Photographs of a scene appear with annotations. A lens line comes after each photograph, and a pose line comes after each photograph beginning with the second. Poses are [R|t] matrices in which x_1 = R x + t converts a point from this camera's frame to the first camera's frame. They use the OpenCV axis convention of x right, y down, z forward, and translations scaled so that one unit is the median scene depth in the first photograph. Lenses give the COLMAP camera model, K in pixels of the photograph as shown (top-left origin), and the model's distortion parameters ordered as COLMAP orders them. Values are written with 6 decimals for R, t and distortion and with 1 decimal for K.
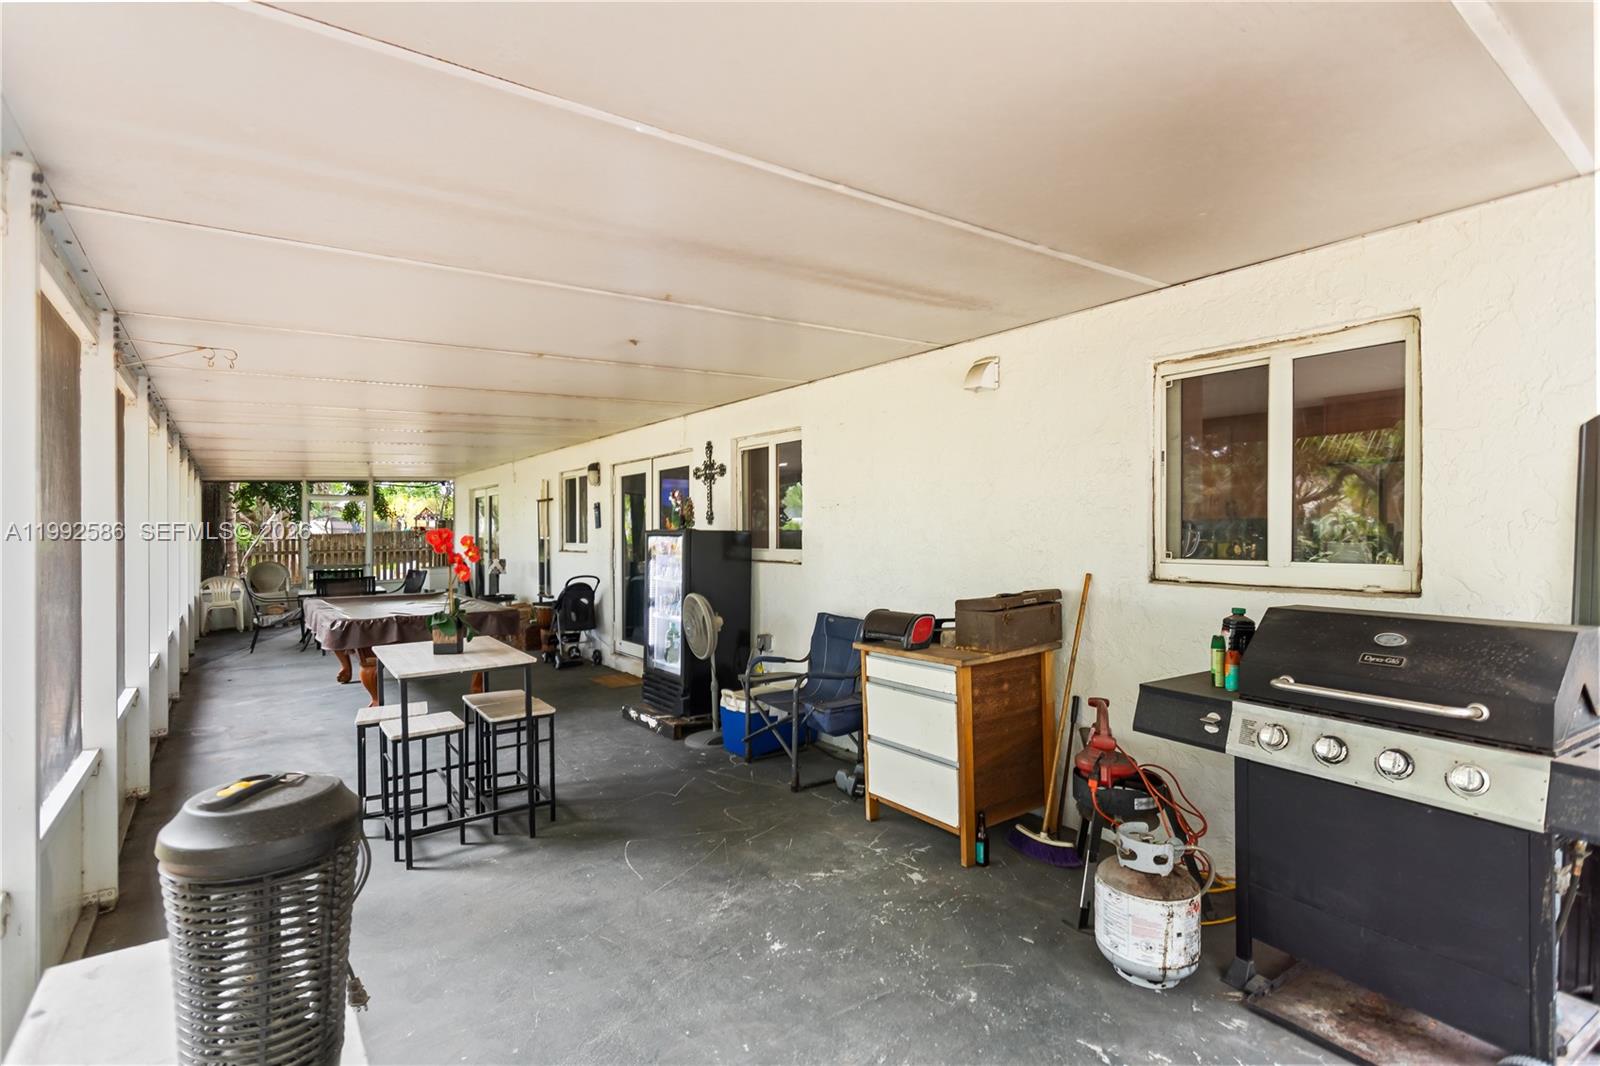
lens RADIAL K [[764.3, 0, 826.4], [0, 764.3, 531.0], [0, 0, 1]] dist [0.001331, 0.001469]
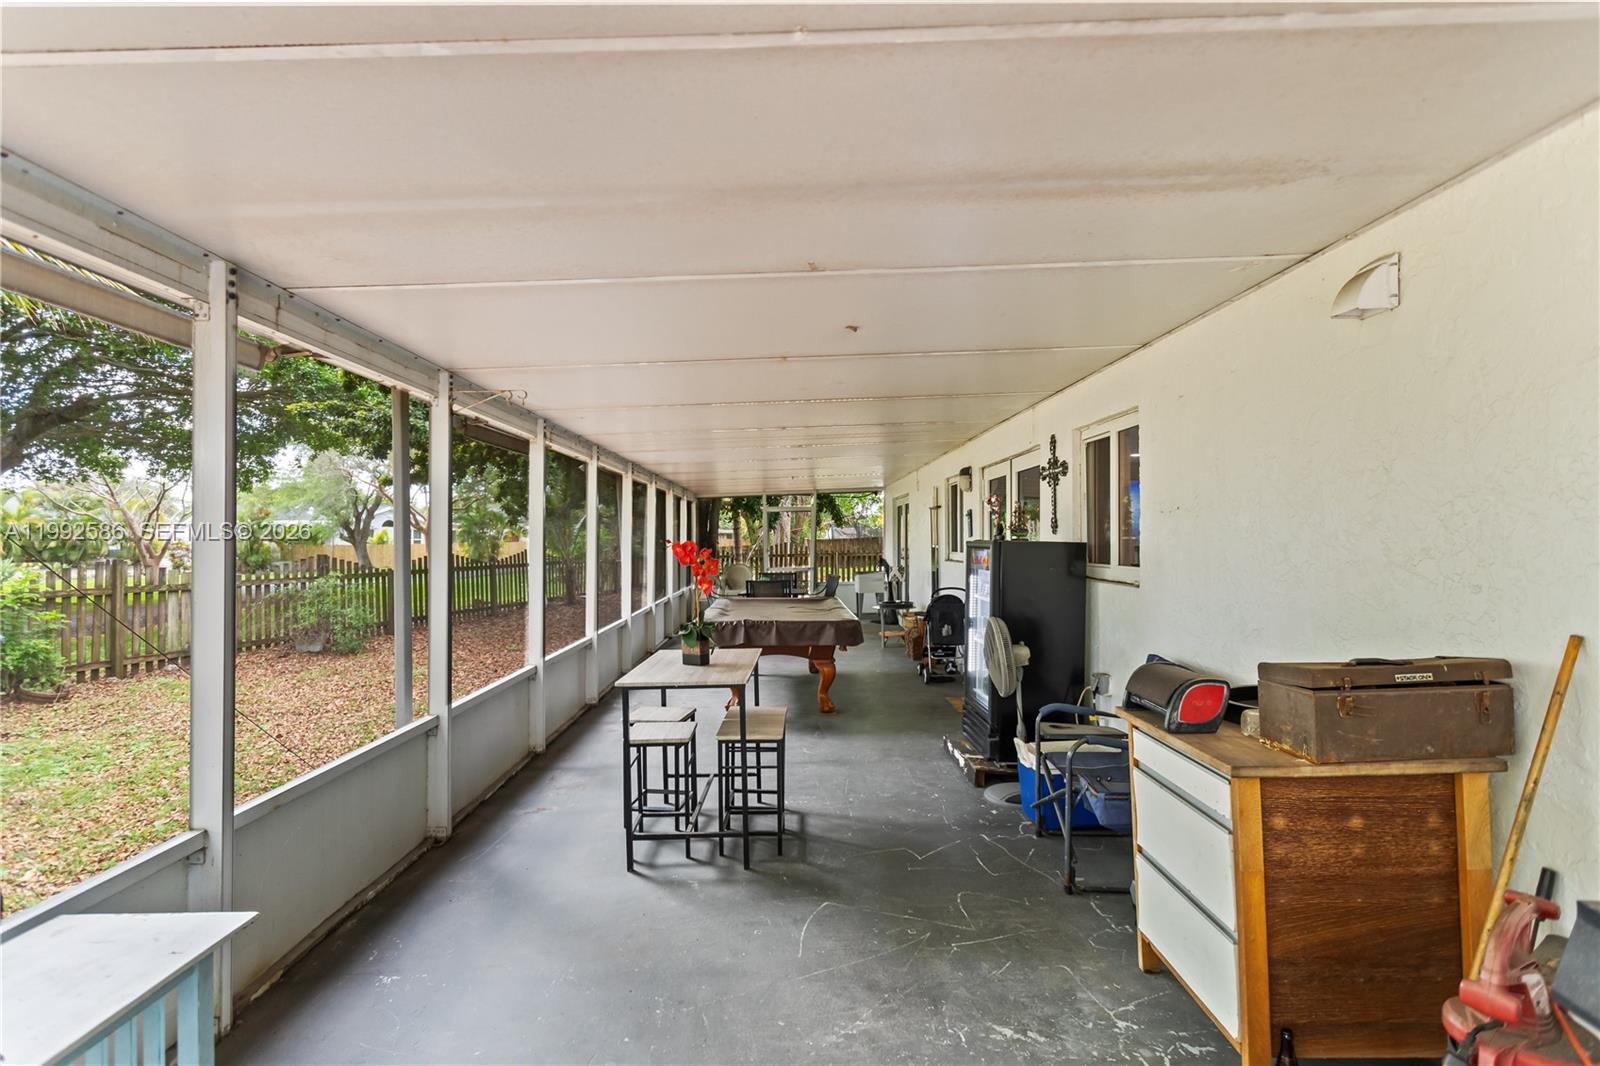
lens RADIAL K [[774.8, 0, 800.0], [0, 774.8, 533.0], [0, 0, 1]] dist [0.003282, 0.000689]
pose [[0.794086, -0.002367, -0.607801, 0.237651], [-0.000016, 0.999992, -0.003914, -0.010154], [0.607805, 0.003118, 0.794080, 0.262320]]
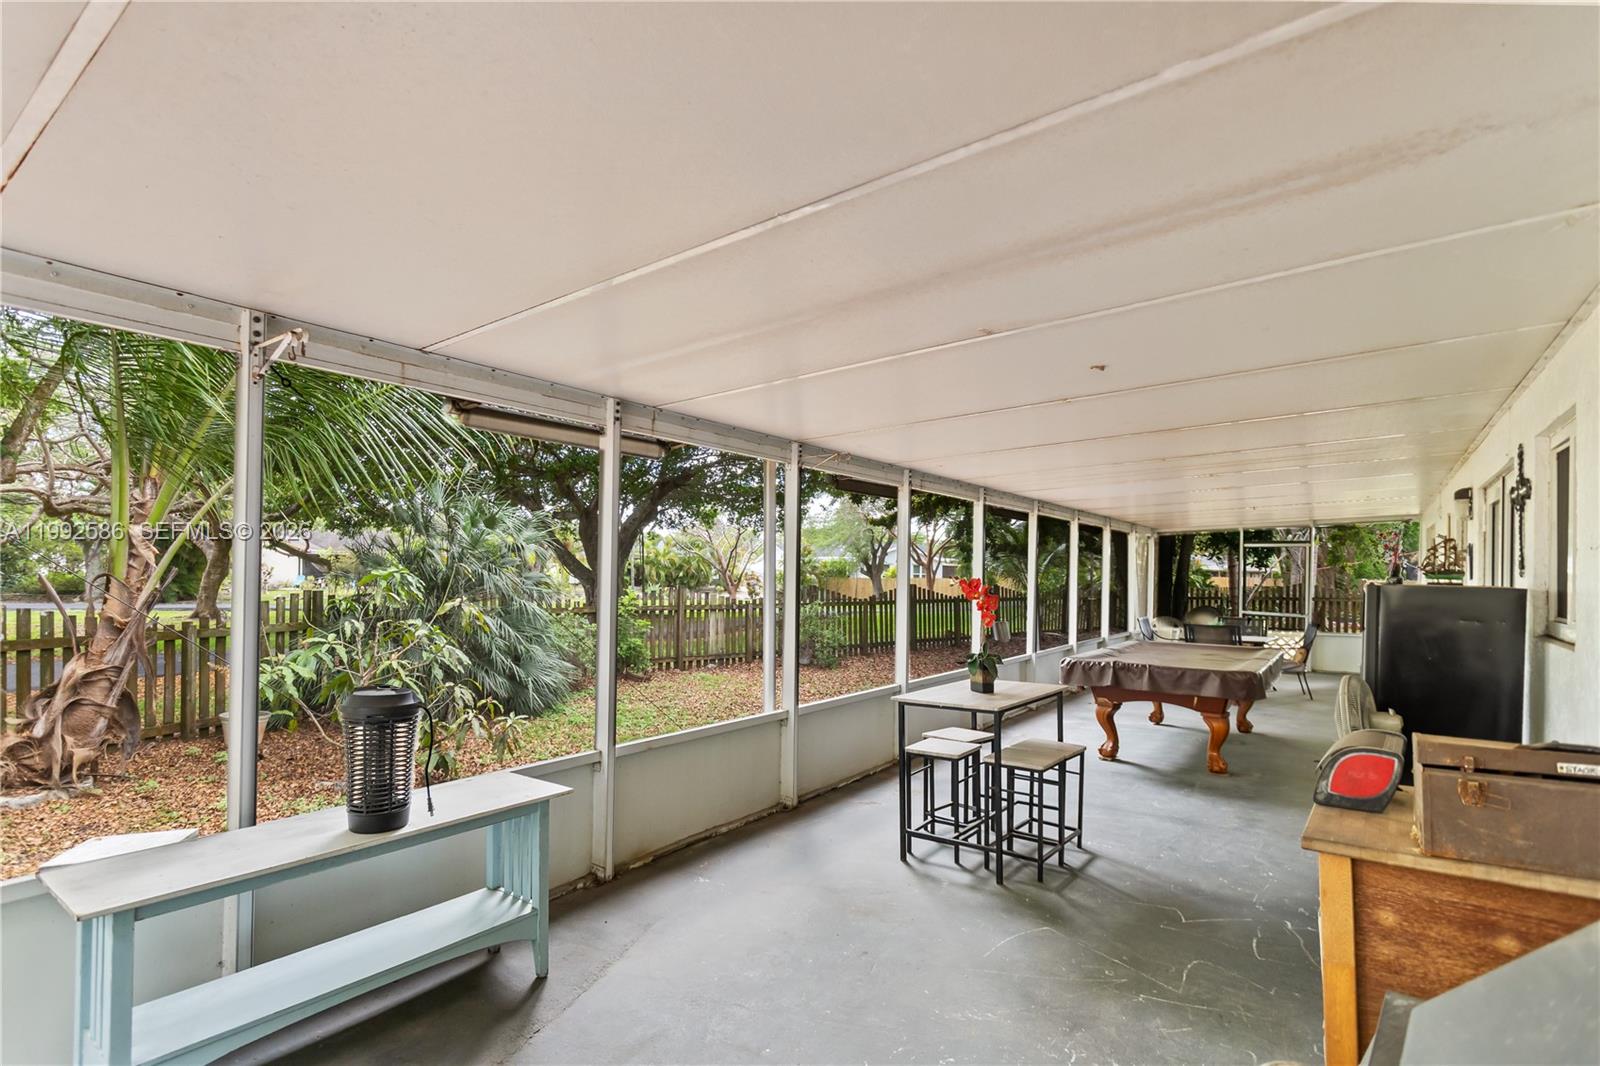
lens RADIAL K [[797.2, 0, 794.8], [0, 797.2, 567.4], [0, 0, 1]] dist [0.005176, 0.000158]
pose [[0.266214, 0.000702, -0.963914, 0.533956], [-0.011411, 0.999932, -0.002423, -0.013160], [0.963846, 0.011645, 0.266204, 0.426206]]
